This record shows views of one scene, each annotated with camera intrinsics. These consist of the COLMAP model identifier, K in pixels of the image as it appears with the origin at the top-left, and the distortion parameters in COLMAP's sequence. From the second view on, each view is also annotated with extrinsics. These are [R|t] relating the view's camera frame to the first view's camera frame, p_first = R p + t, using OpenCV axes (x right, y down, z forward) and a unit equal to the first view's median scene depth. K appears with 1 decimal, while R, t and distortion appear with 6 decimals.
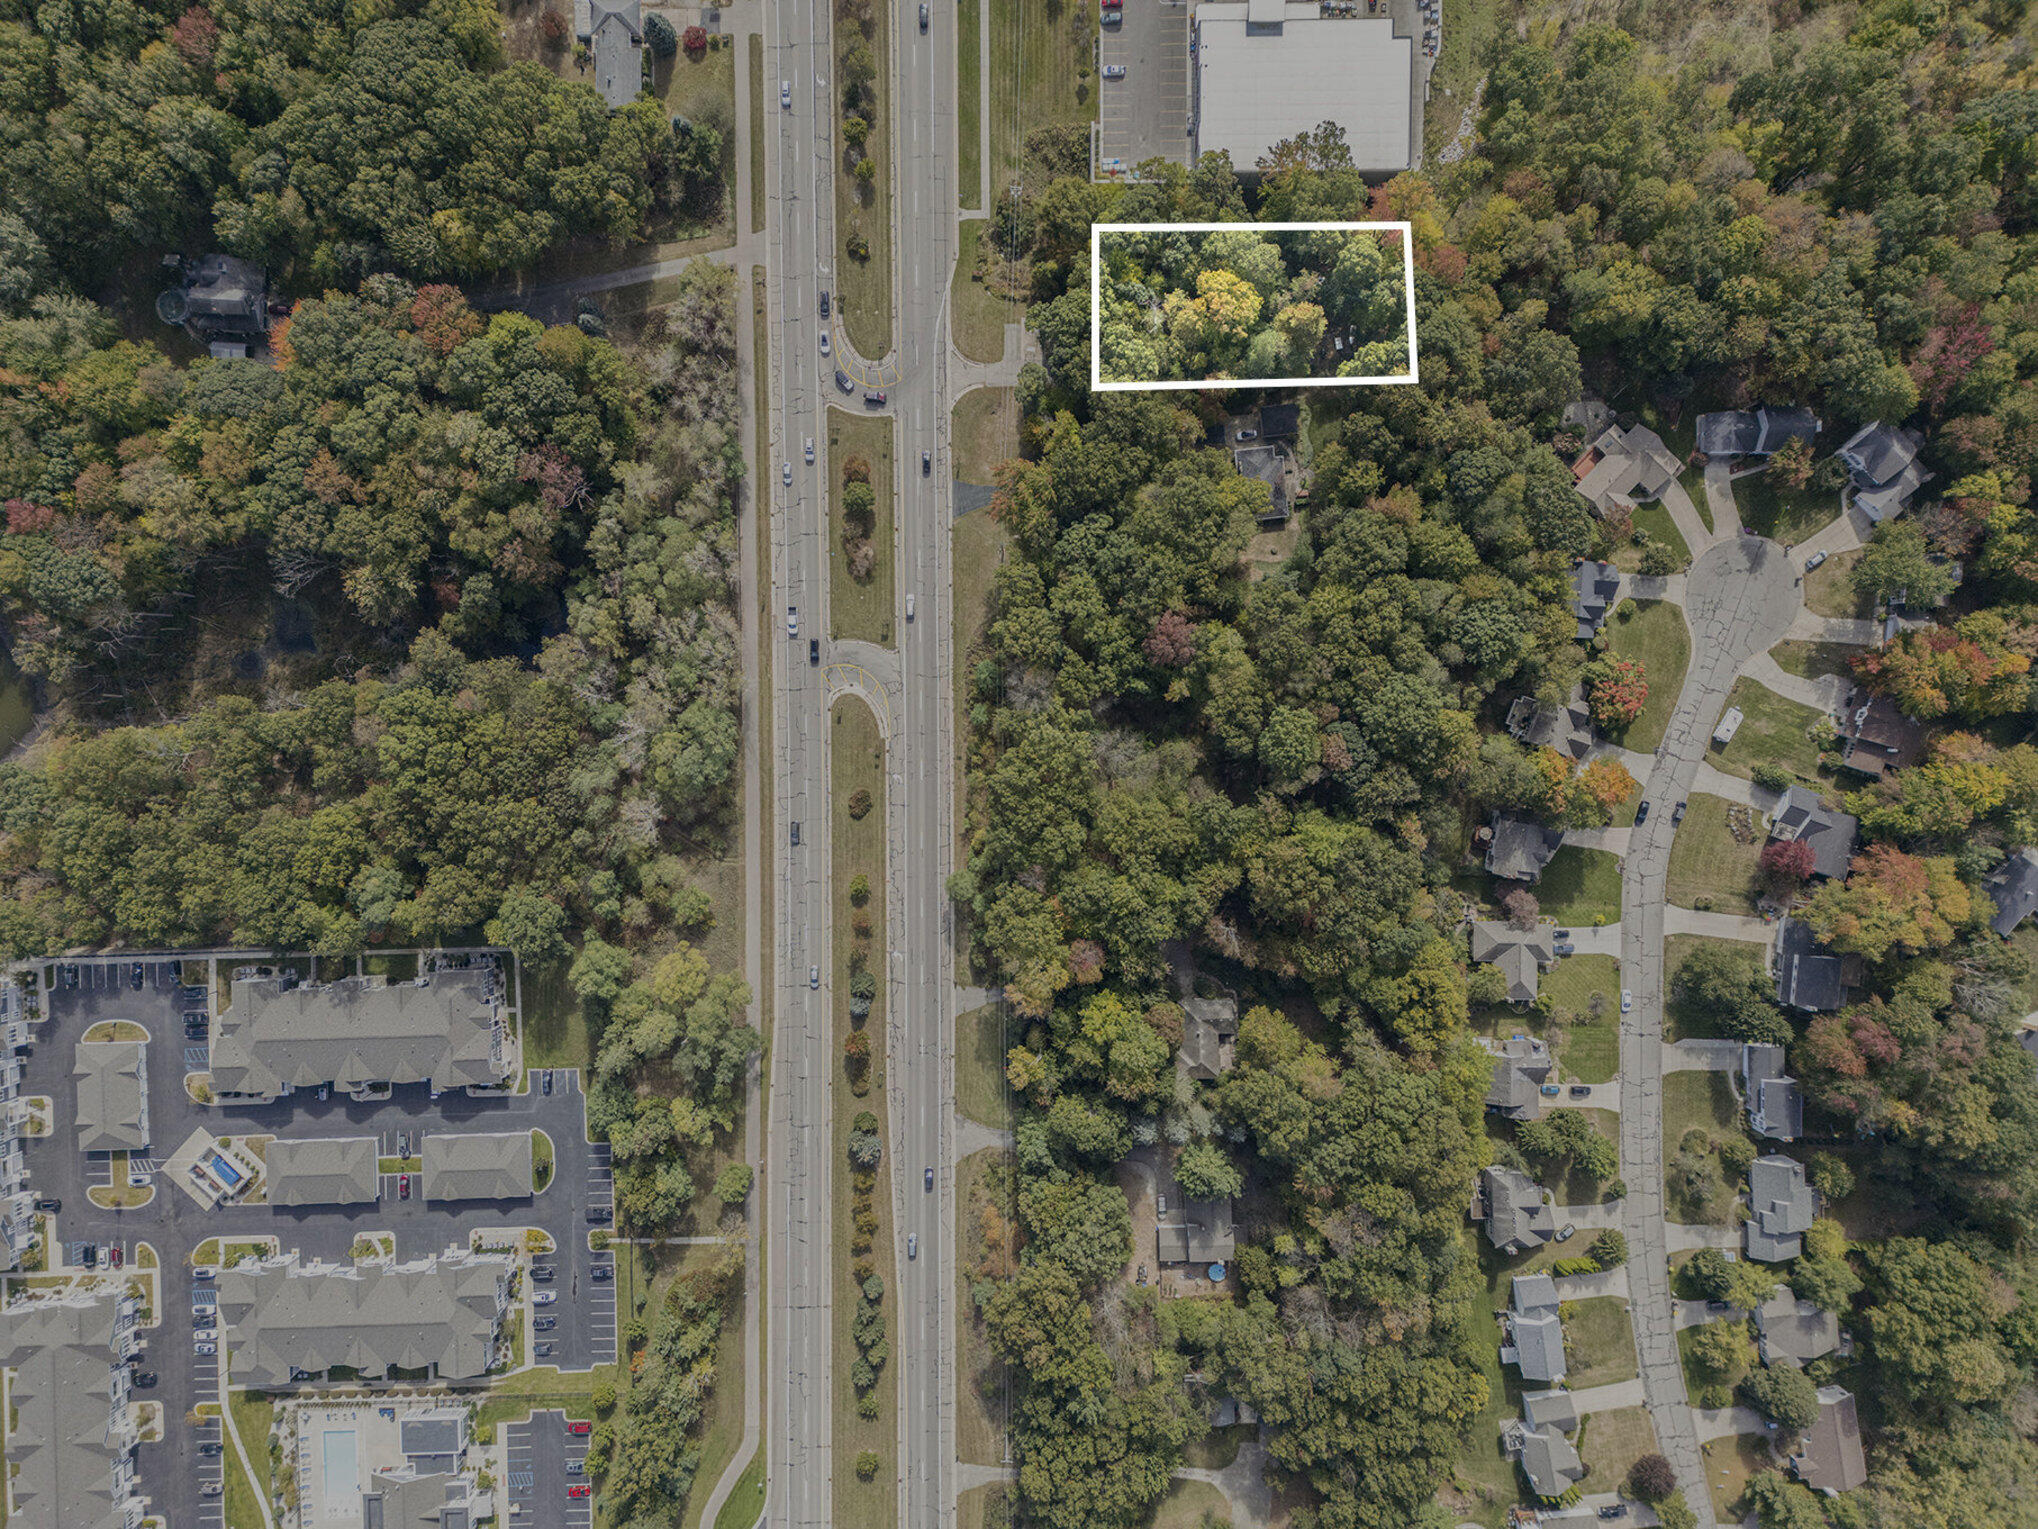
lens RADIAL K [[1443.8, 0, 1026.4], [0, 1443.8, 756.9], [0, 0, 1]] dist [0.082589, -0.055704]
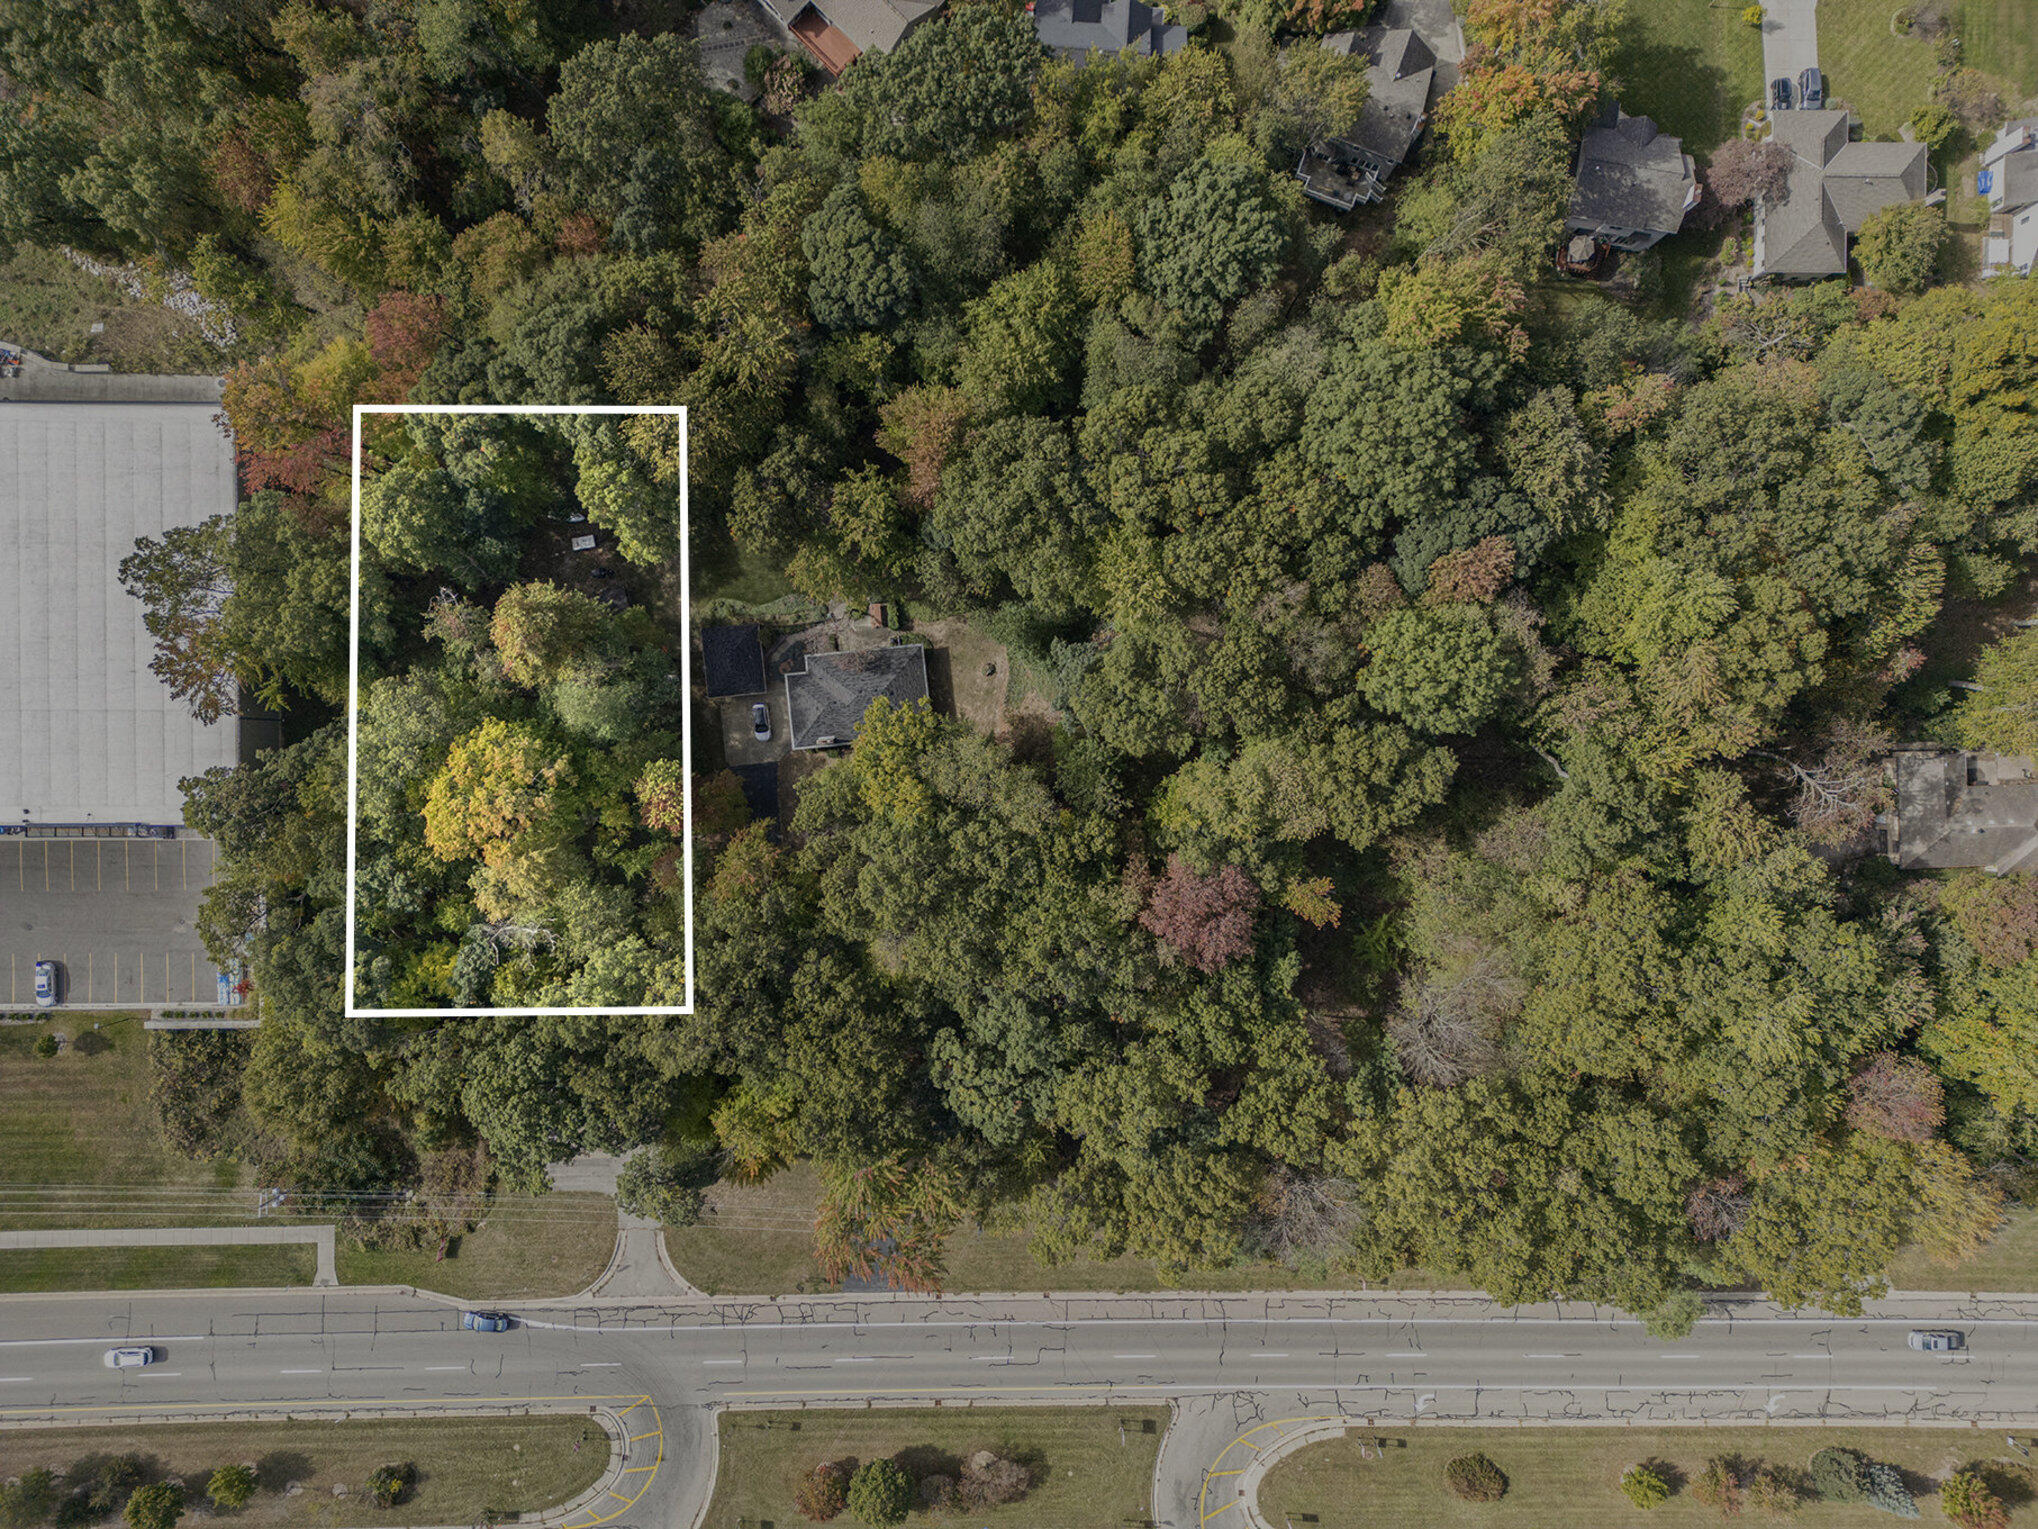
lens RADIAL K [[1443.8, 0, 1023.1], [0, 1443.8, 764.8], [0, 0, 1]] dist [0.082589, -0.055704]
pose [[0.002120, -0.999977, -0.006490, 0.151047], [0.999997, 0.002126, -0.001029, -0.138768], [0.001042, -0.006488, 0.999978, 0.526850]]
